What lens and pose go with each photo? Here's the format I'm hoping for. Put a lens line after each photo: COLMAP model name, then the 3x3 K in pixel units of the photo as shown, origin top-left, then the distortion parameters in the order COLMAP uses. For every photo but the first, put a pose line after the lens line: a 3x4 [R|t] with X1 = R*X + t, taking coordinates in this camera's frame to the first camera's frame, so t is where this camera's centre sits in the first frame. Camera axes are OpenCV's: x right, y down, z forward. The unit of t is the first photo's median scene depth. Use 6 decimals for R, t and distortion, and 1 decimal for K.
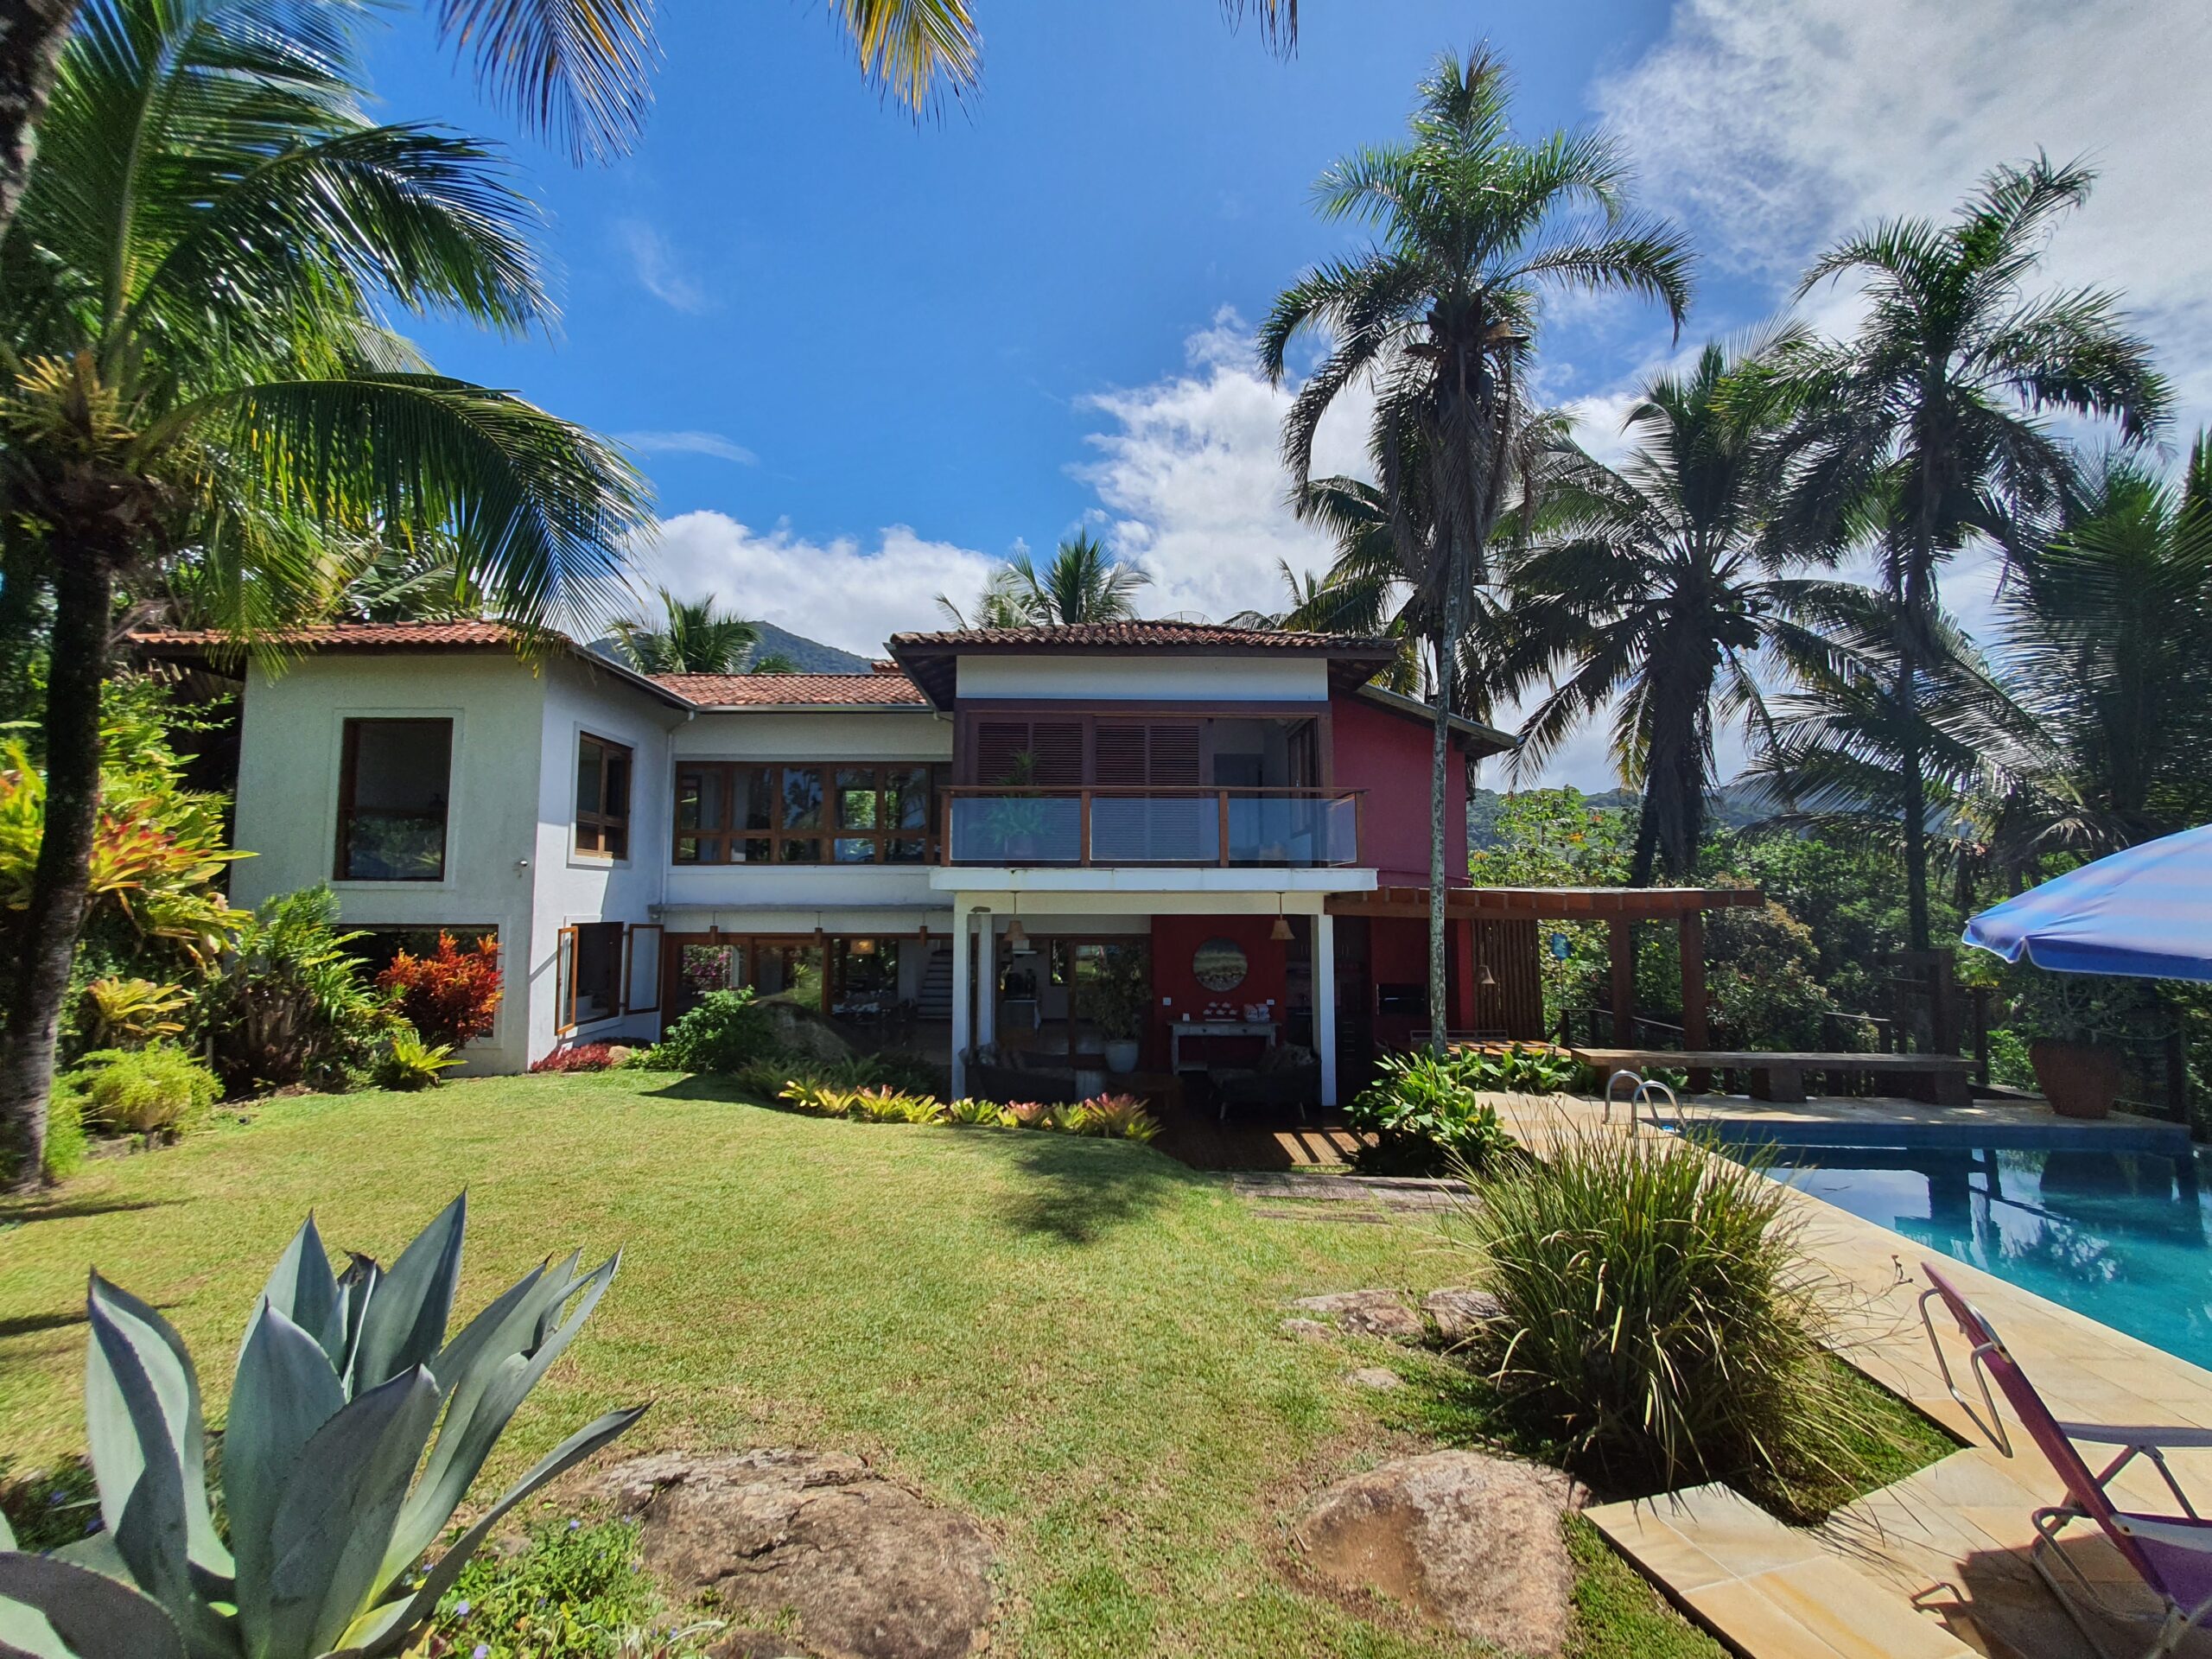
lens RADIAL K [[874.8, 0, 1065.0], [0, 874.8, 830.4], [0, 0, 1]] dist [-0.022811, -0.000342]
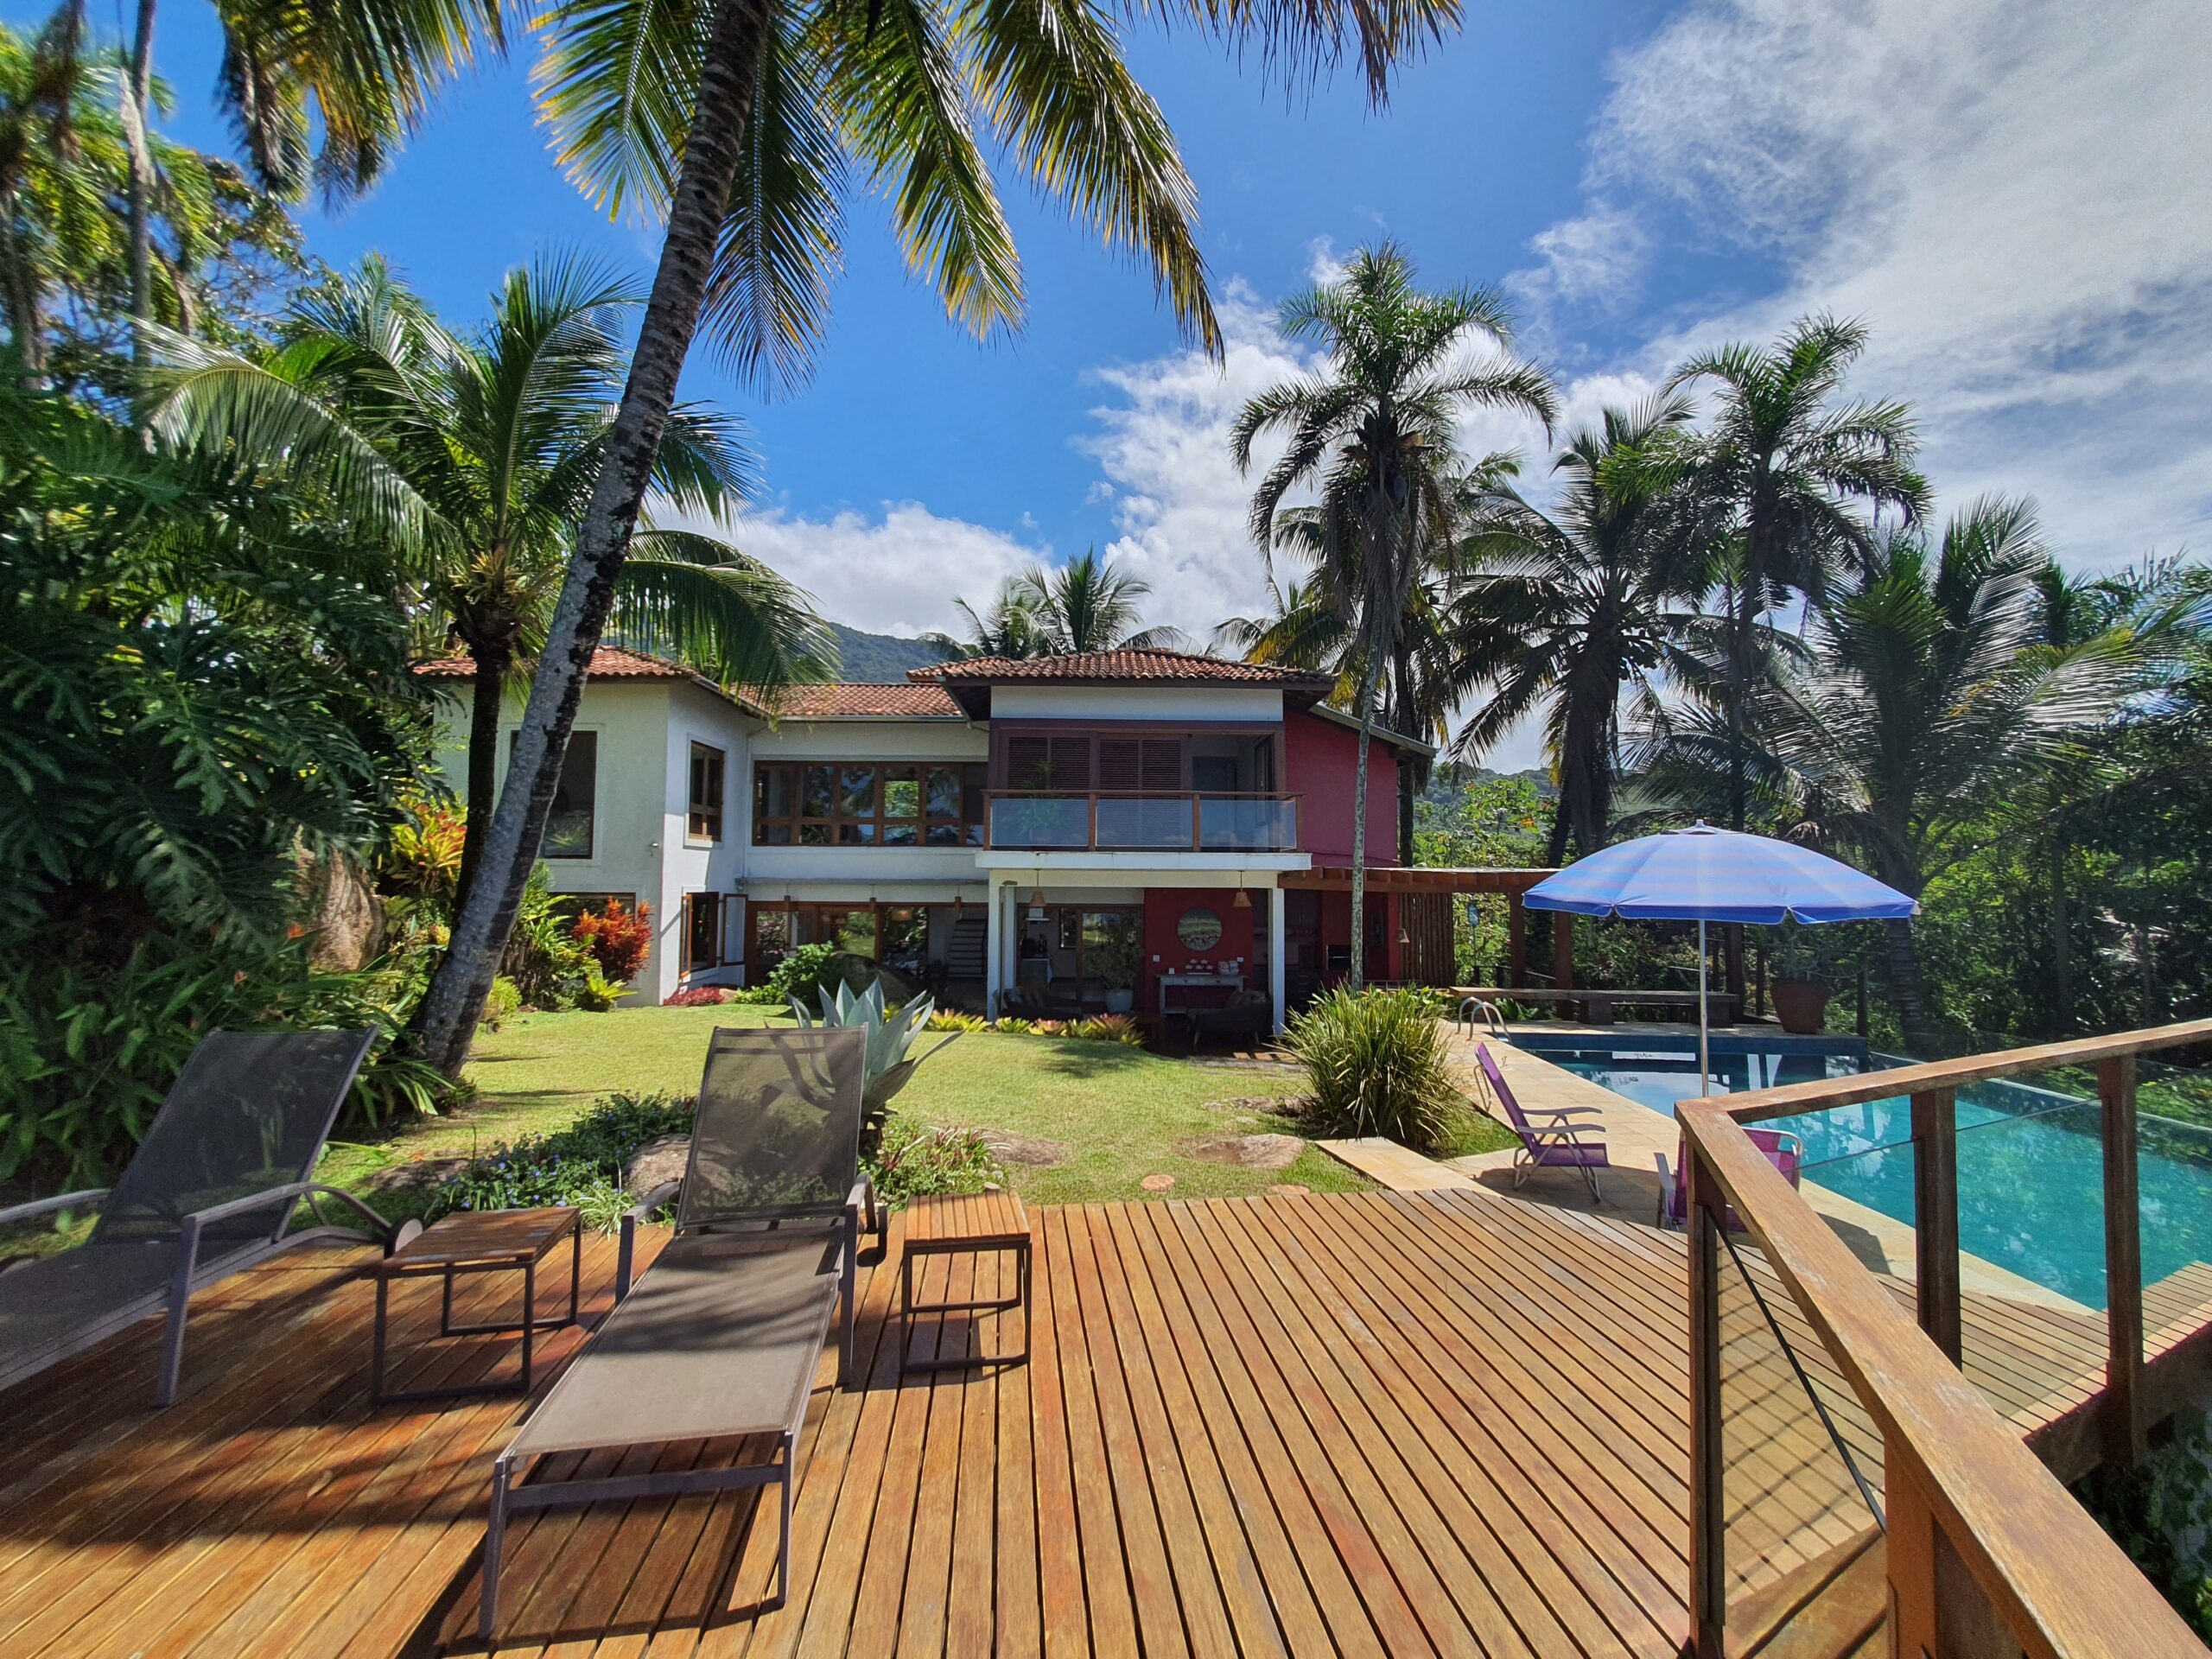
lens RADIAL K [[874.8, 0, 1065.0], [0, 874.8, 830.4], [0, 0, 1]] dist [-0.022811, -0.000342]
pose [[0.999985, 0.005121, -0.002161, -0.013162], [-0.005064, 0.999662, 0.025517, -0.019938], [0.002291, -0.025506, 0.999672, -0.284125]]
